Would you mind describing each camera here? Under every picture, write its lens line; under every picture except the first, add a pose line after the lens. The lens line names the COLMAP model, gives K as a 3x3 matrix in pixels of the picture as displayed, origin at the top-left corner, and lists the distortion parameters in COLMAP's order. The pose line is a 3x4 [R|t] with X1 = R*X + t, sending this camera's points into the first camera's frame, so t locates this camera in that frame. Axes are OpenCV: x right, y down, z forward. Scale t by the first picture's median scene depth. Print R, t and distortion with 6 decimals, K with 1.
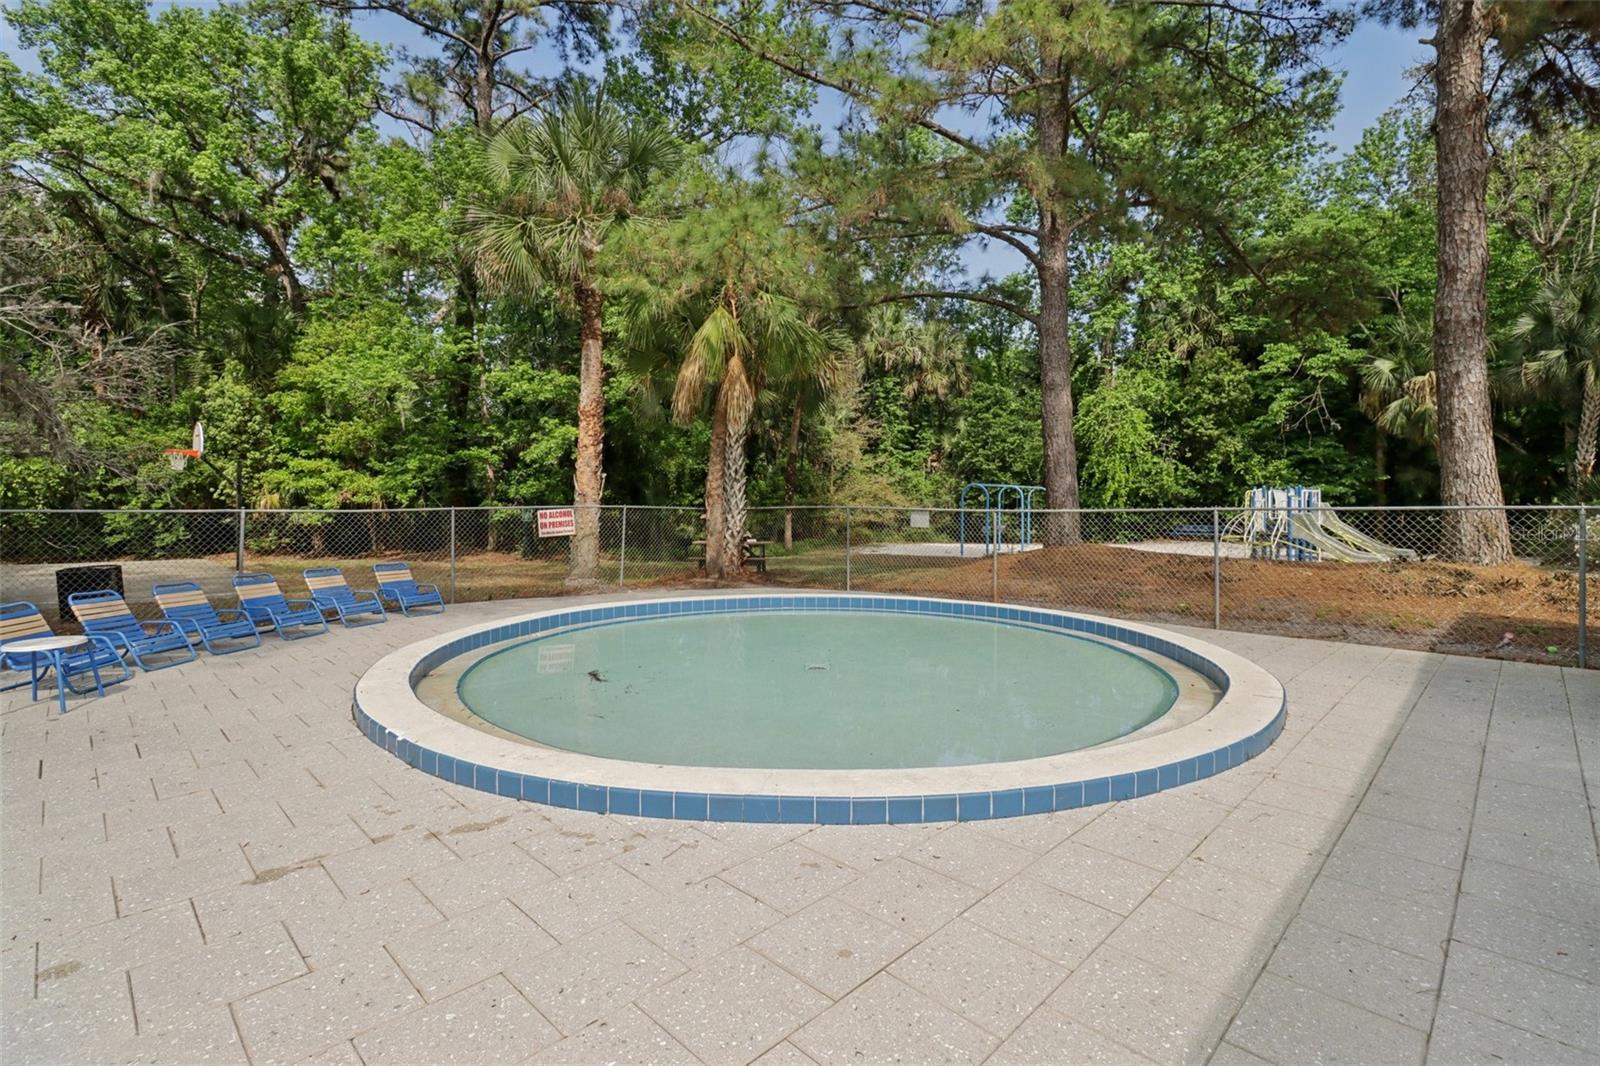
lens RADIAL K [[751.1, 0, 800.1], [0, 751.1, 495.8], [0, 0, 1]] dist [-0.023155, -0.001351]
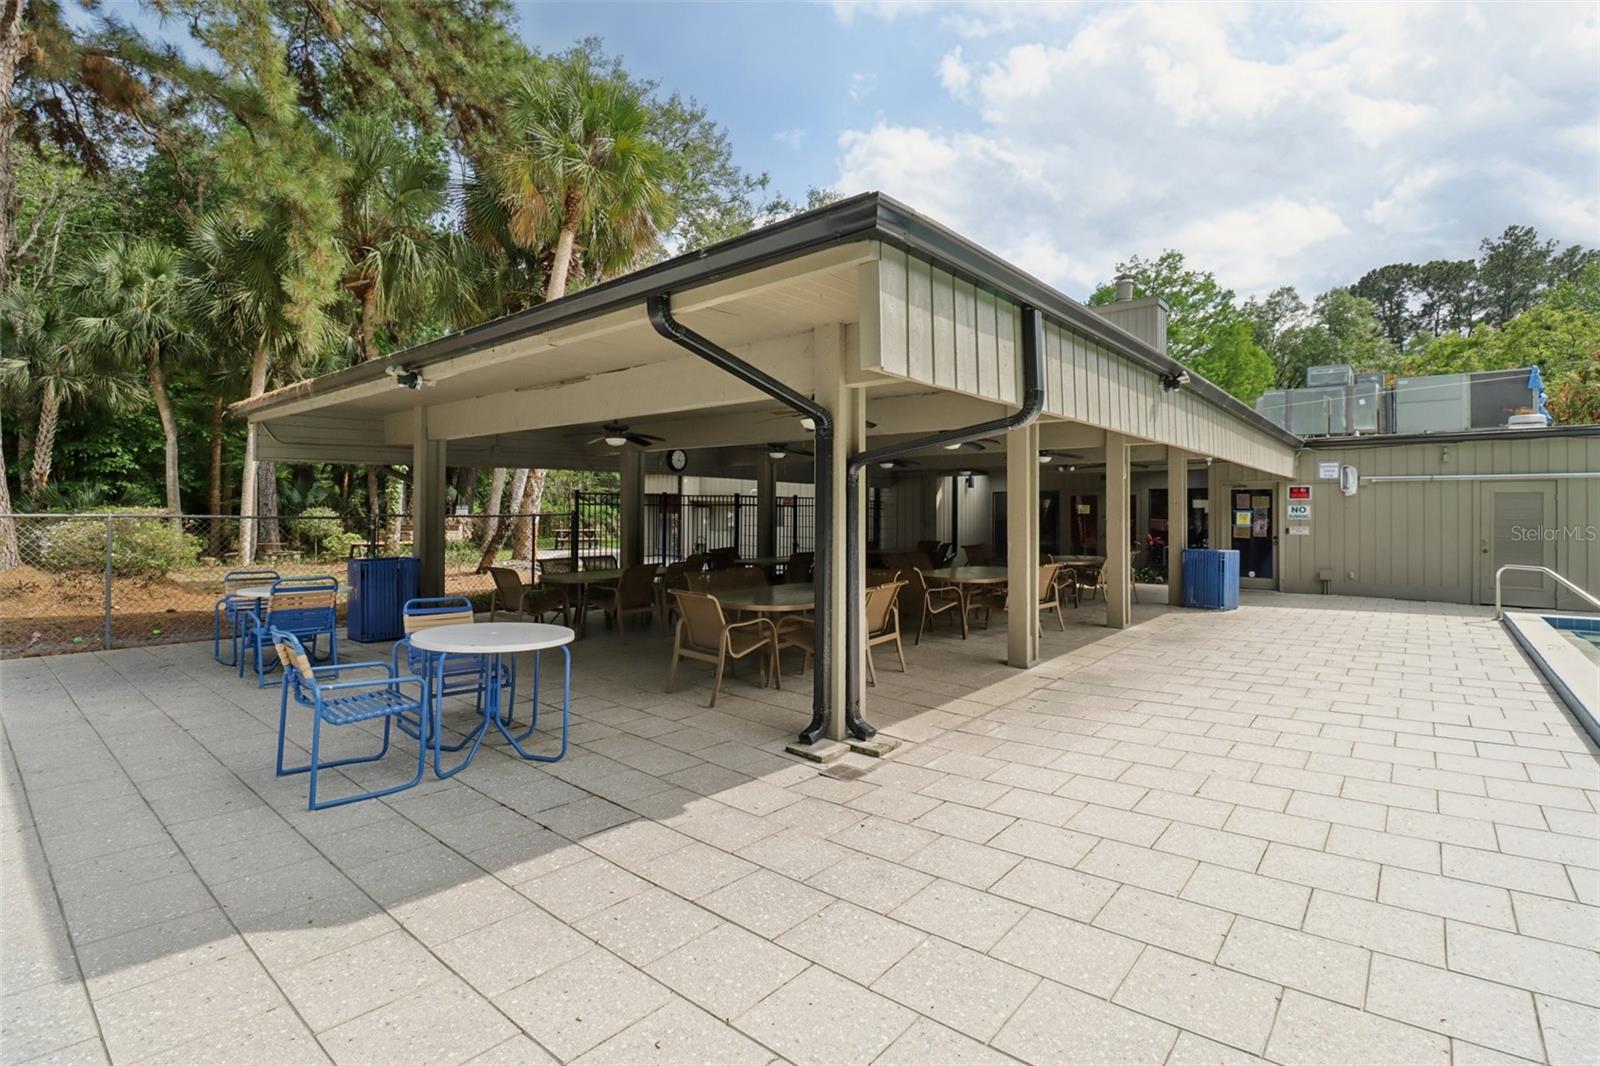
lens RADIAL K [[751.1, 0, 800.3], [0, 751.1, 519.6], [0, 0, 1]] dist [-0.023155, -0.001351]
pose [[-0.077472, -0.010526, 0.996939, -0.147262], [-0.012491, 0.999876, 0.009586, -0.001533], [-0.996916, -0.011710, -0.077594, -0.023232]]
